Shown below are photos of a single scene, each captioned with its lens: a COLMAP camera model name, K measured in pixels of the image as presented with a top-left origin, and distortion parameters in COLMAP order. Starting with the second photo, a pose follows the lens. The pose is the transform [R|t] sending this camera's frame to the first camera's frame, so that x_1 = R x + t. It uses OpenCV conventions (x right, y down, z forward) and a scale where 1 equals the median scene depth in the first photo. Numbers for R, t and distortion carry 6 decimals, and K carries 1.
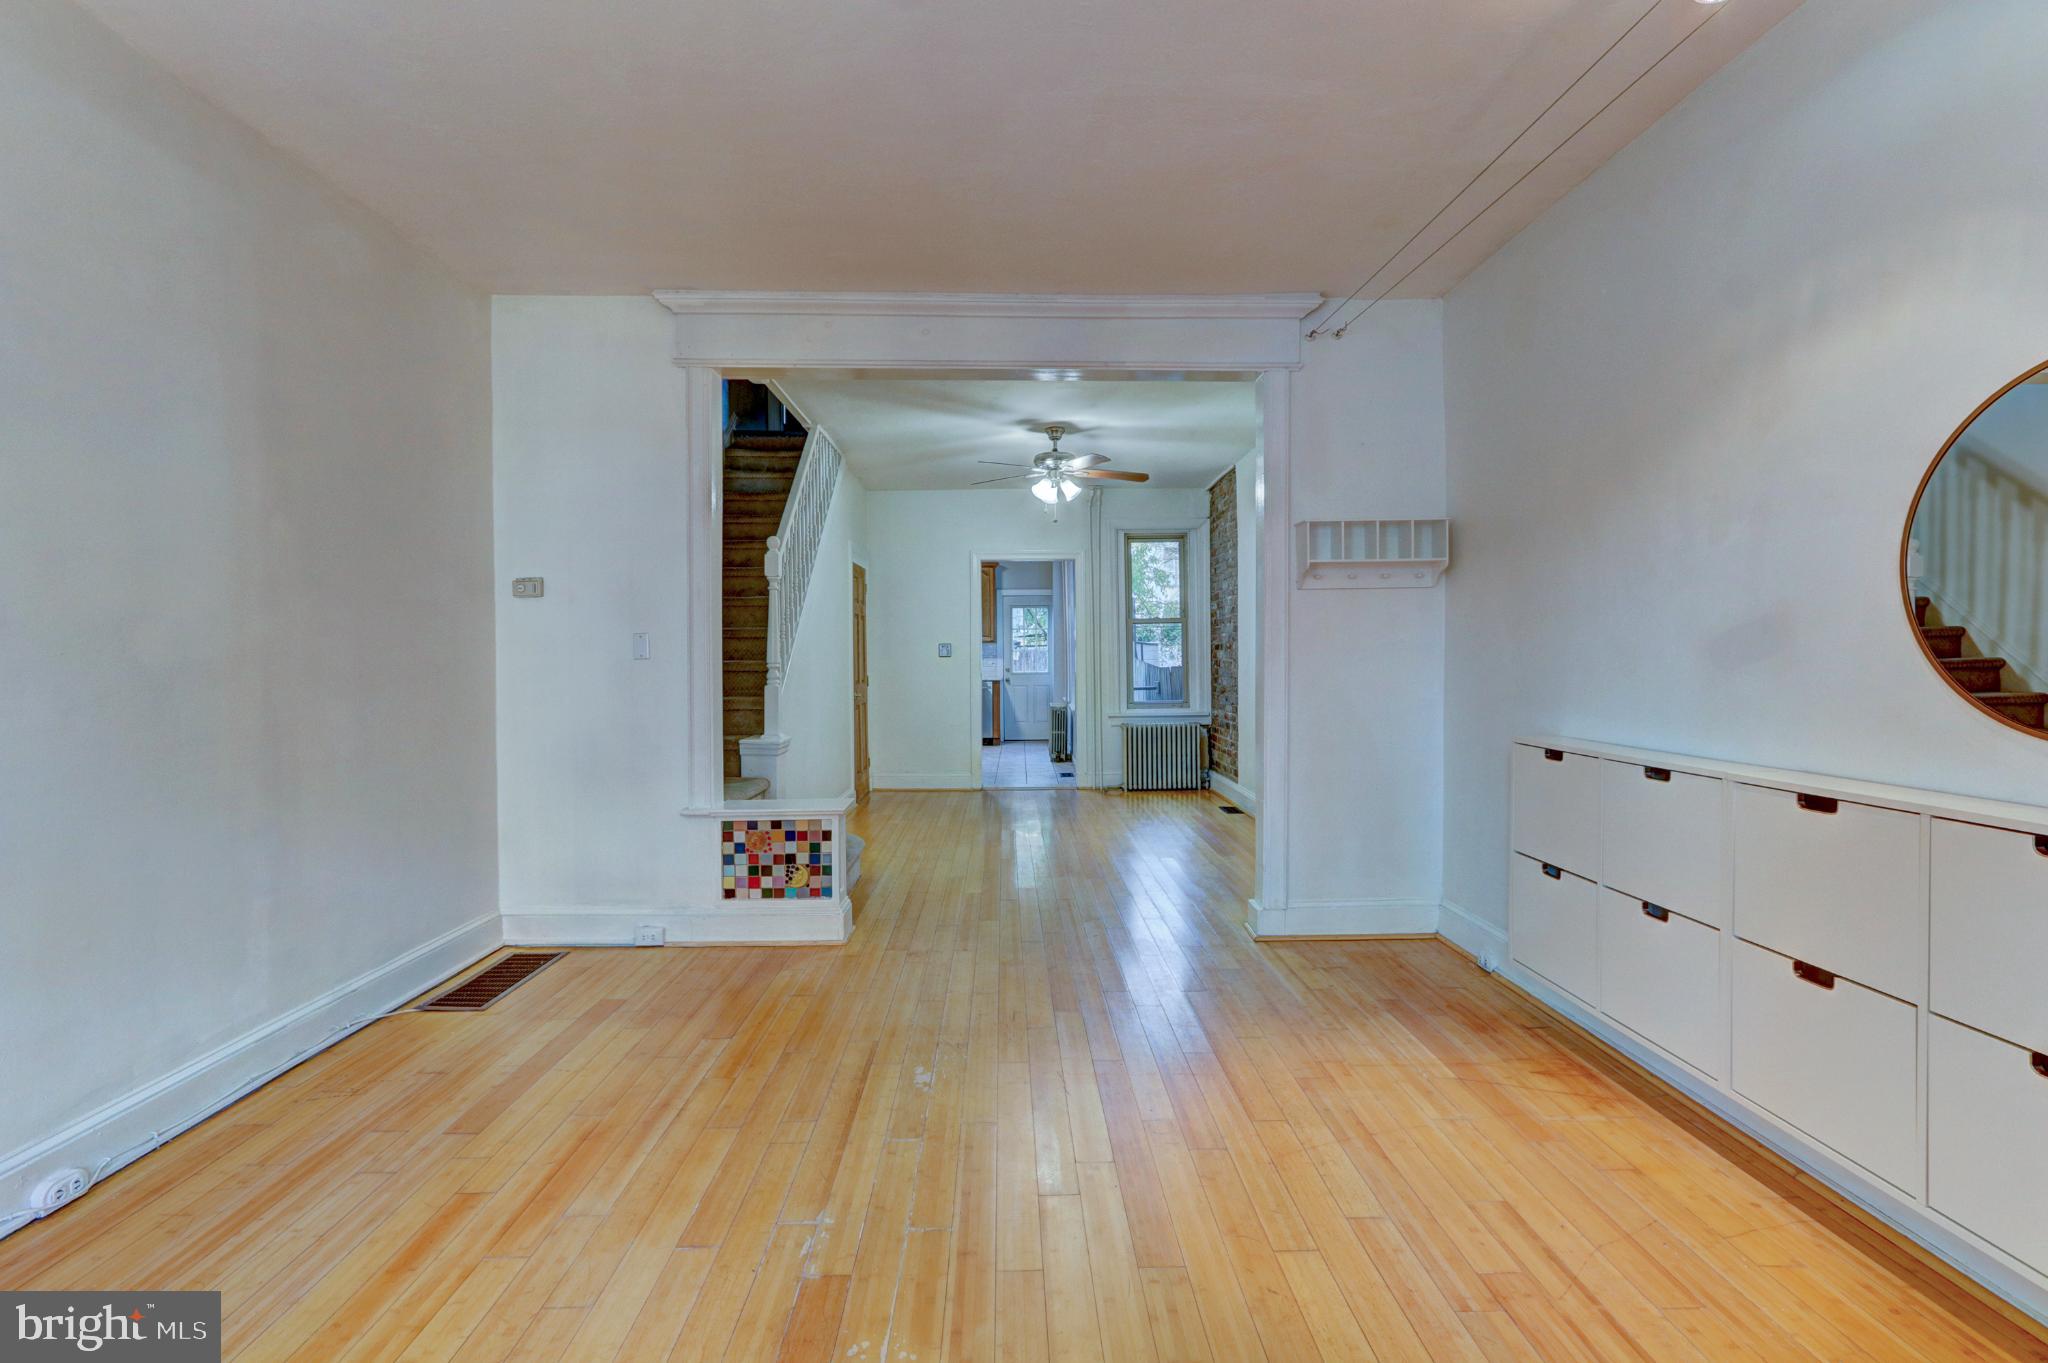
lens RADIAL K [[949.6, 0, 1030.5], [0, 949.6, 666.1], [0, 0, 1]] dist [-0.000745, 0.003617]
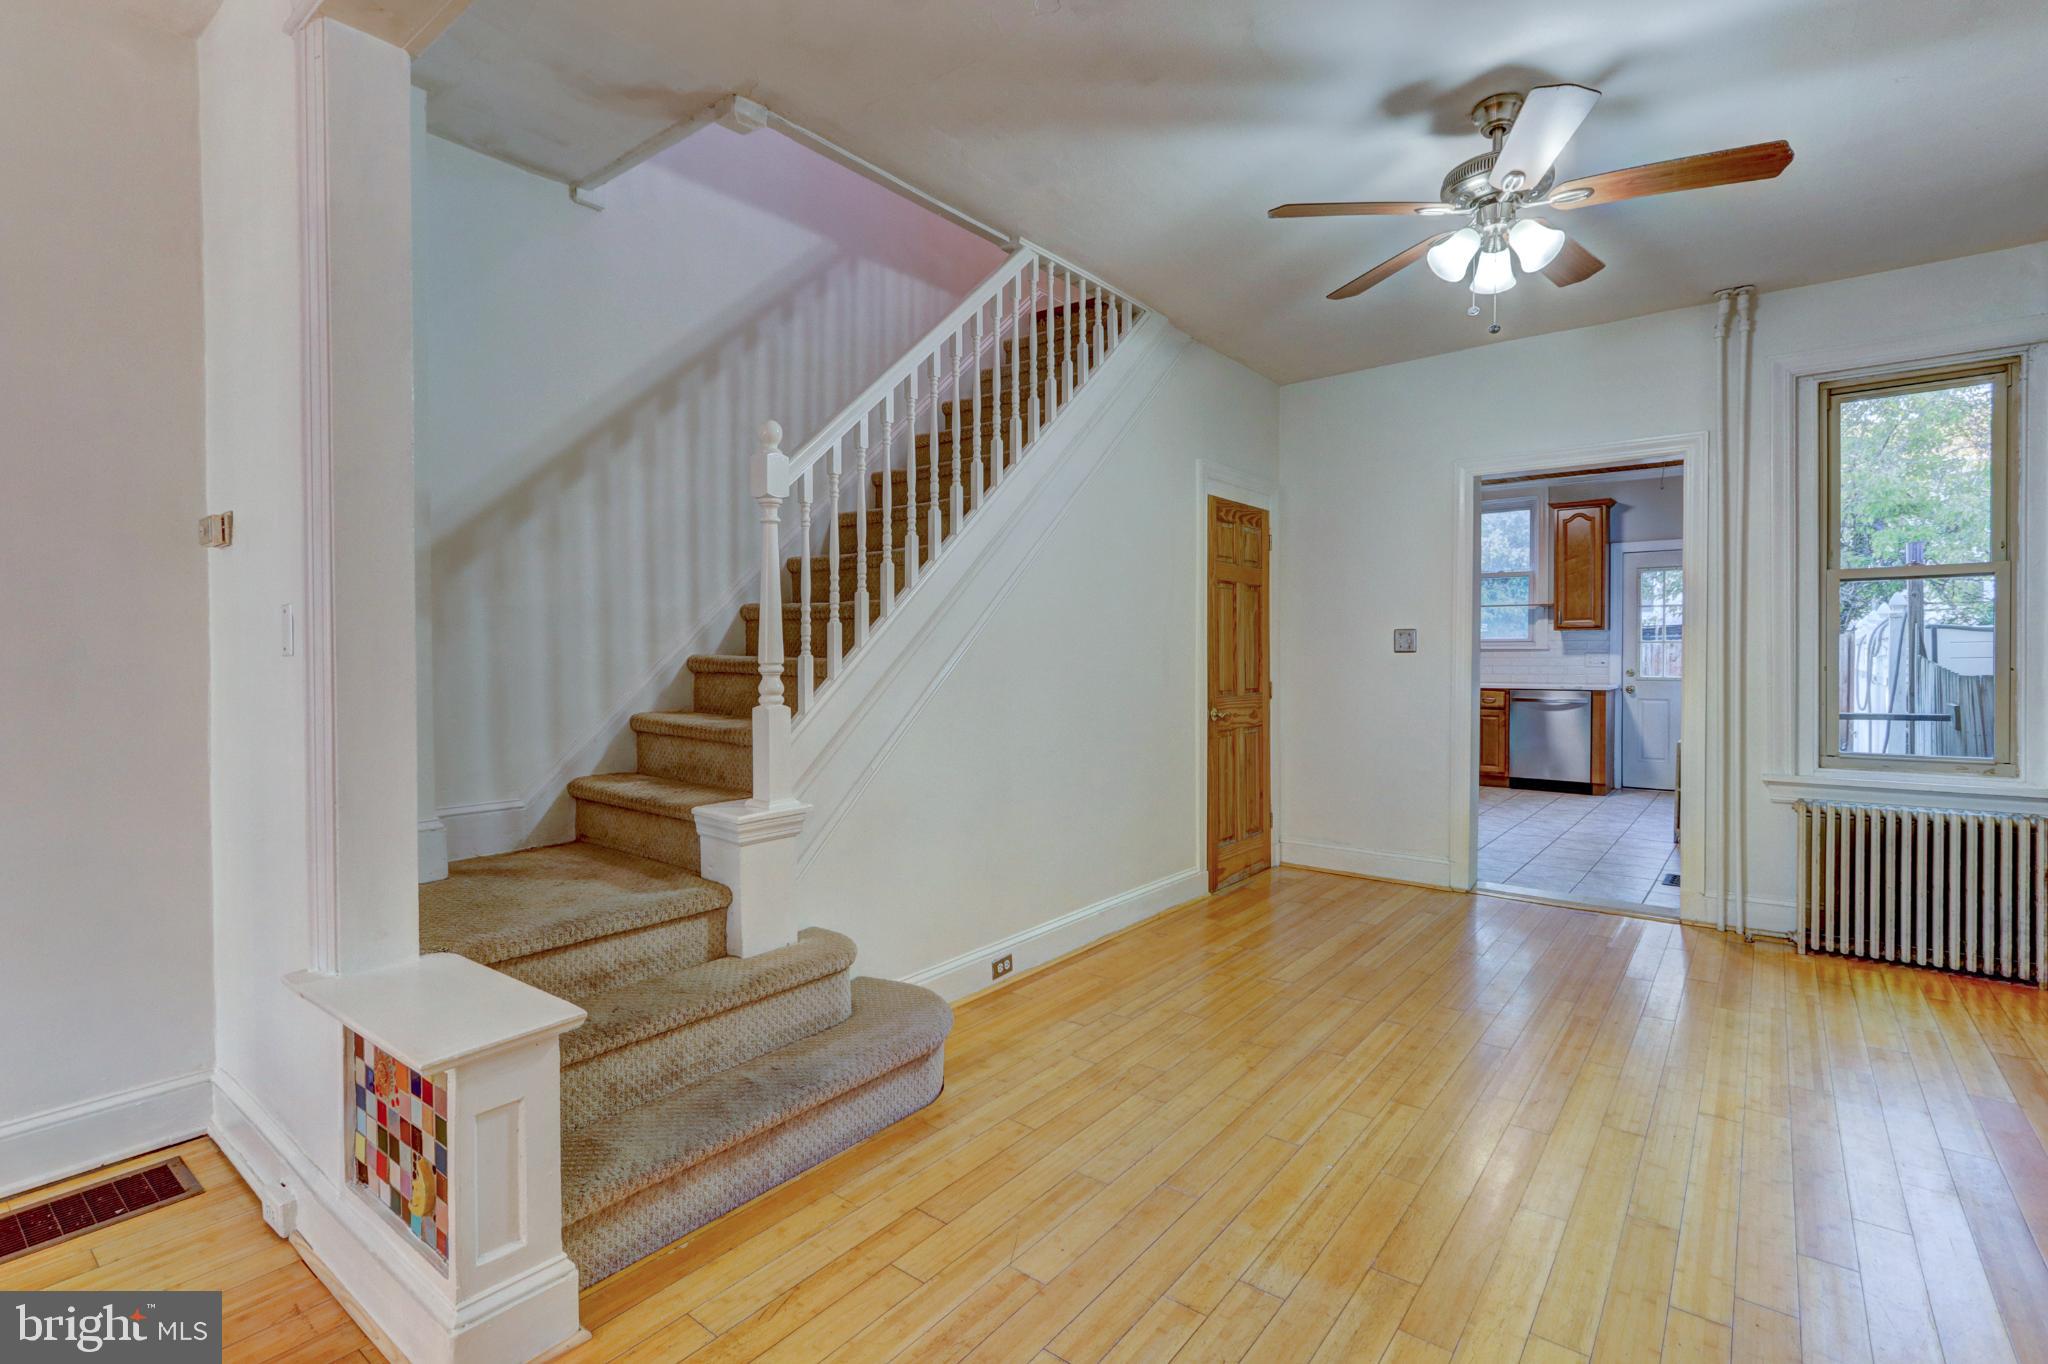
lens RADIAL K [[949.6, 0, 1017.0], [0, 949.6, 670.5], [0, 0, 1]] dist [-0.000745, 0.003617]
pose [[0.765620, 0.017177, -0.643063, 0.101786], [-0.009088, 0.999833, 0.015886, -0.005476], [0.643229, -0.006319, 0.765648, 0.407266]]
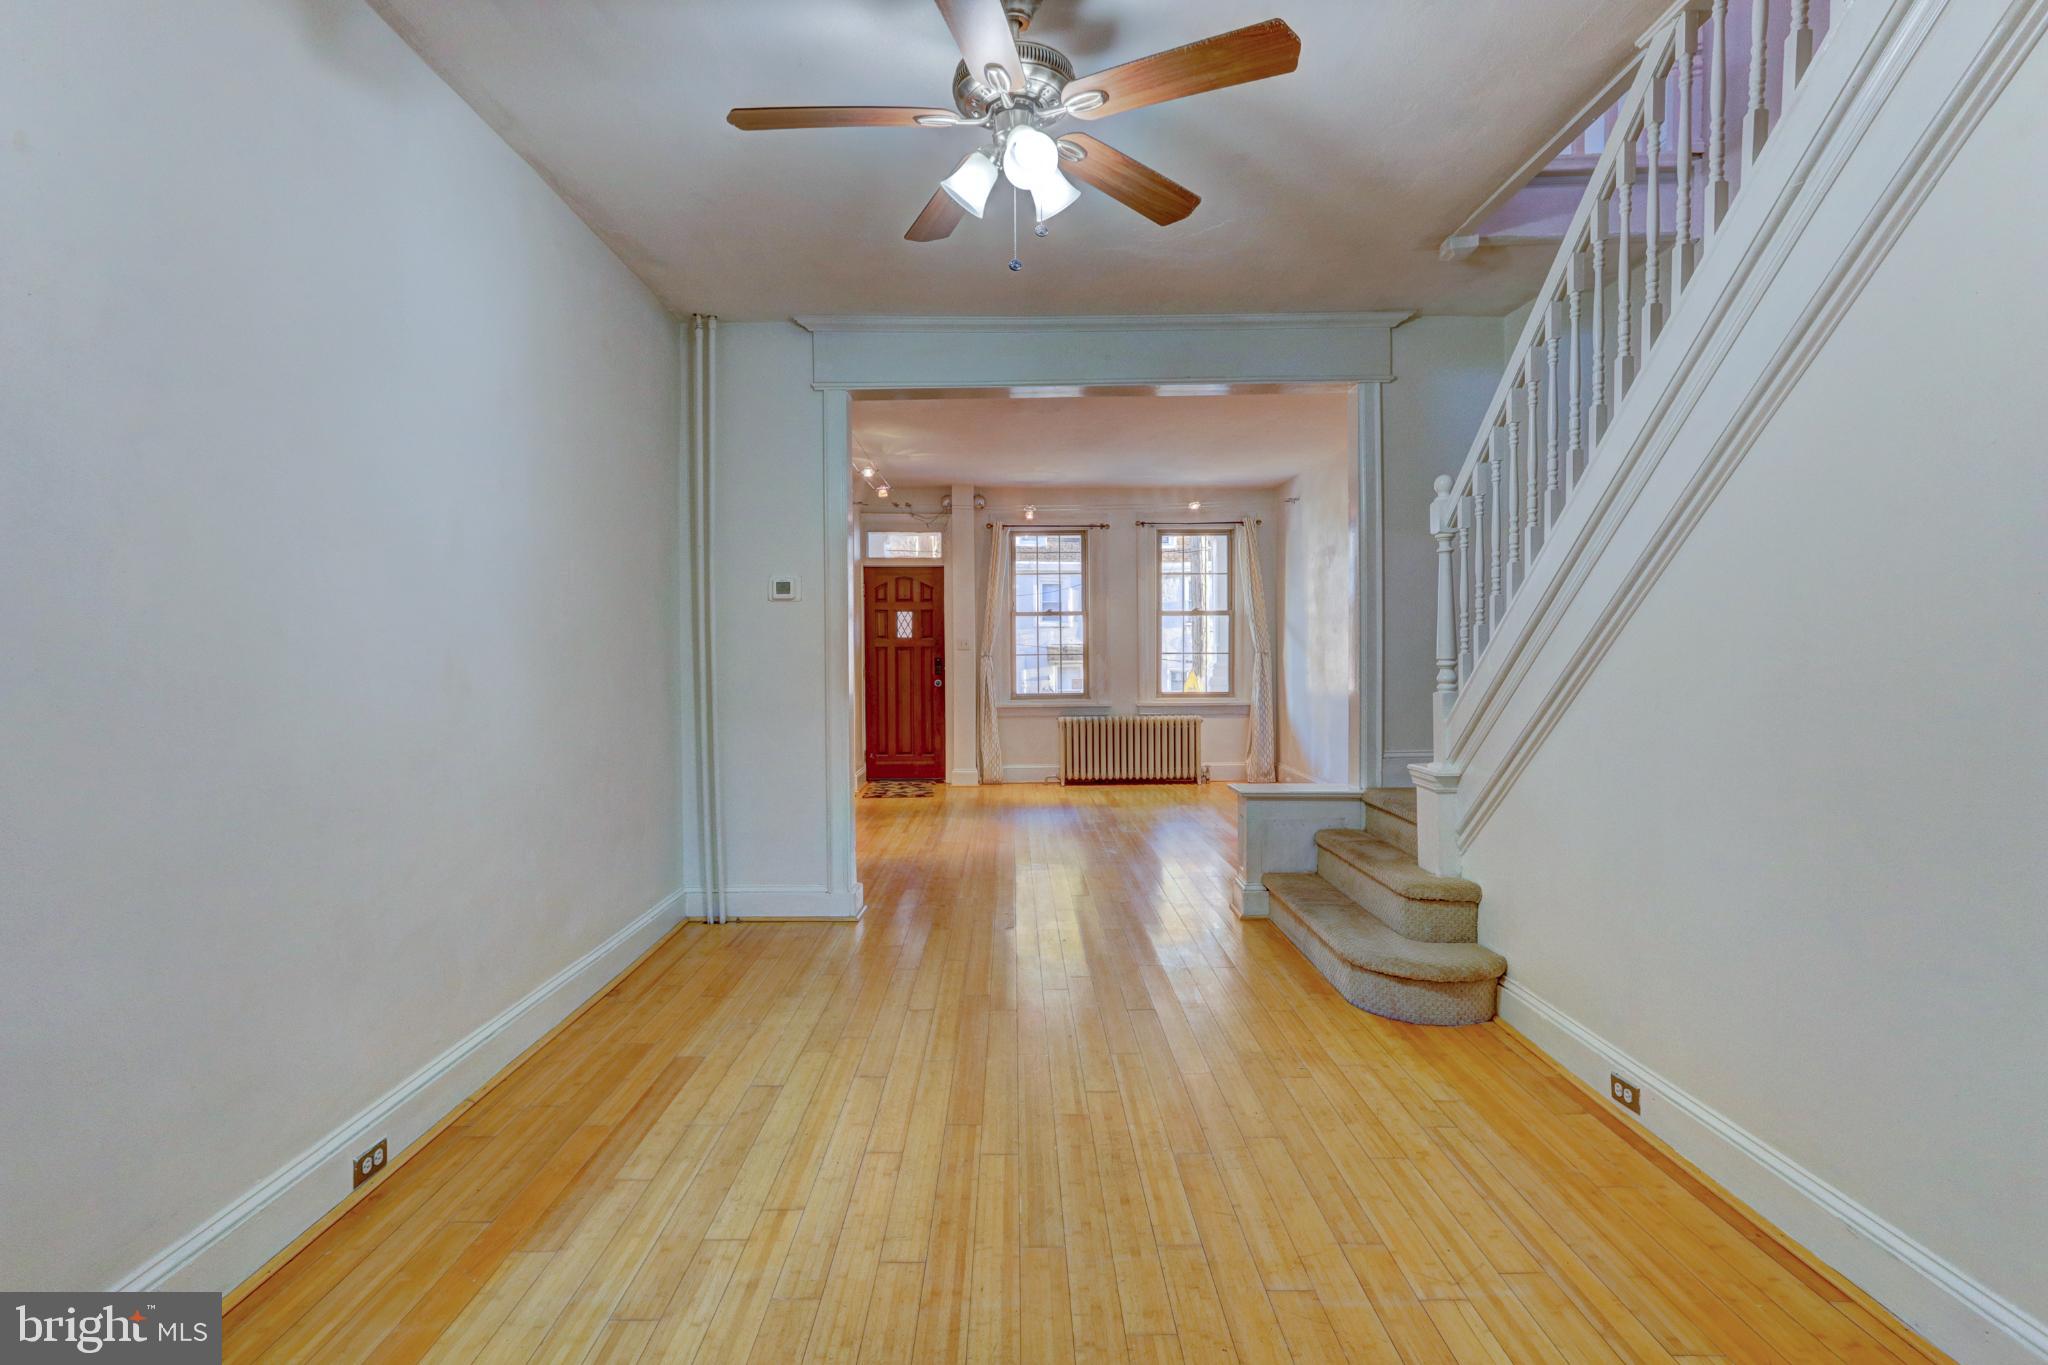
lens RADIAL K [[949.6, 0, 1011.4], [0, 949.6, 672.4], [0, 0, 1]] dist [-0.000745, 0.003617]
pose [[-0.999536, 0.010437, 0.028615, 0.014371], [0.011382, 0.999388, 0.033082, -0.012037], [-0.028252, 0.033393, -0.999043, 1.006372]]
